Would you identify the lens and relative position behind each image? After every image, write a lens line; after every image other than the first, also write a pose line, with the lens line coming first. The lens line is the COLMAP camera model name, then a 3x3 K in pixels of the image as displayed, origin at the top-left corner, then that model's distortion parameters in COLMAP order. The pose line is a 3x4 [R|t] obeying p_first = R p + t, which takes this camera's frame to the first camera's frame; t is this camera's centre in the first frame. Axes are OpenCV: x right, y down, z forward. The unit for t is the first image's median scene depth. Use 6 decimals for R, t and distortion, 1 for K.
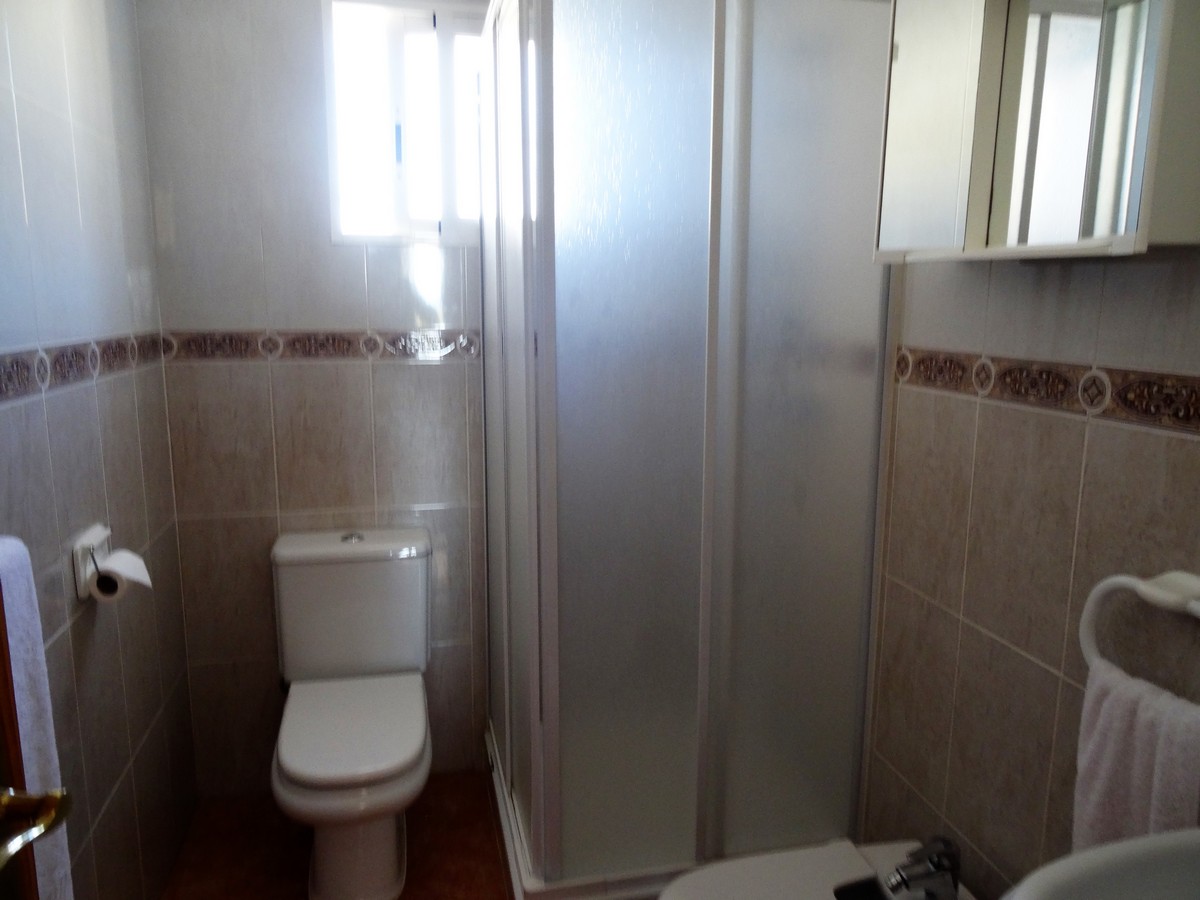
lens RADIAL K [[857.0, 0, 601.1], [0, 857.0, 448.8], [0, 0, 1]] dist [-0.003485, -0.002325]
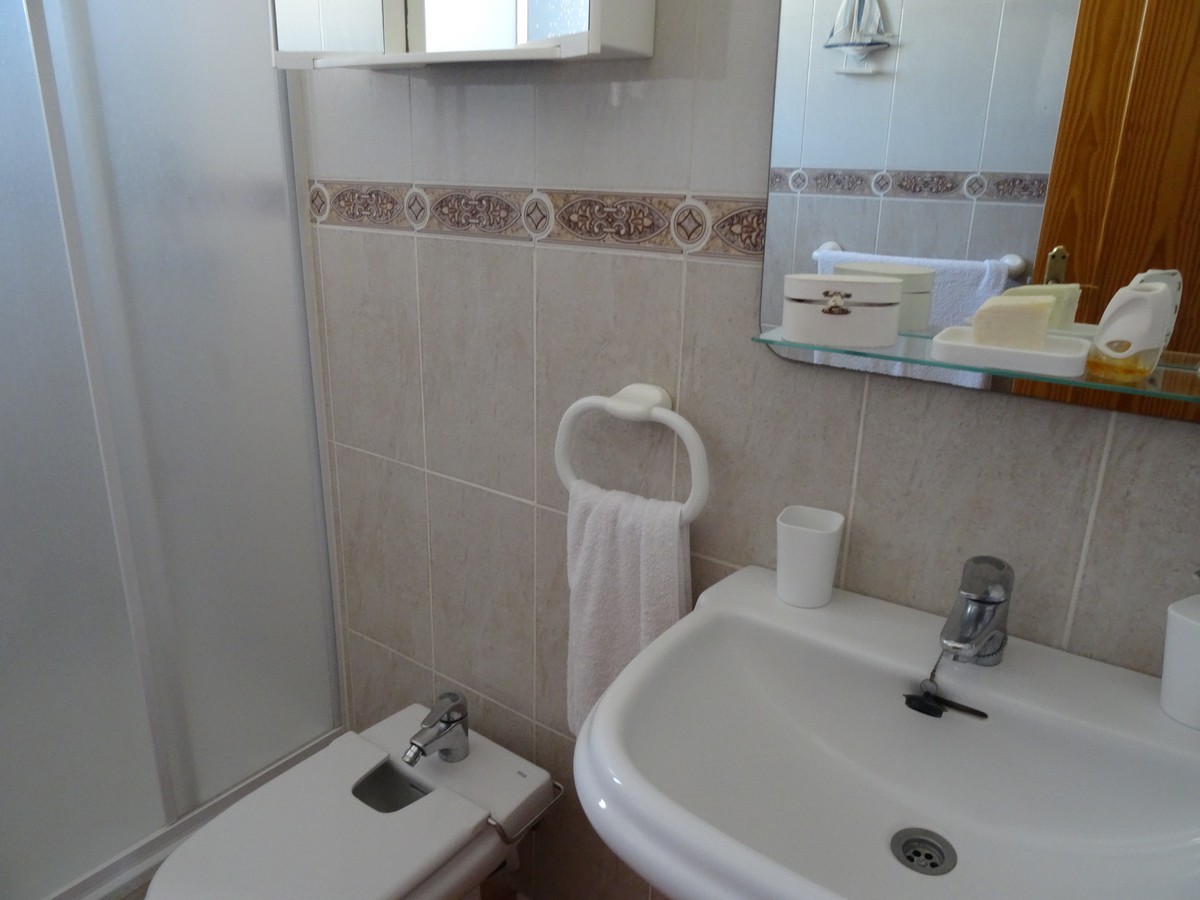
lens RADIAL K [[857.0, 0, 601.1], [0, 857.0, 448.8], [0, 0, 1]] dist [-0.003485, -0.002325]
pose [[0.752355, -0.195403, 0.629110, -0.032456], [0.097691, 0.977530, 0.186794, 0.015658], [-0.651474, -0.079076, 0.754539, 0.173083]]
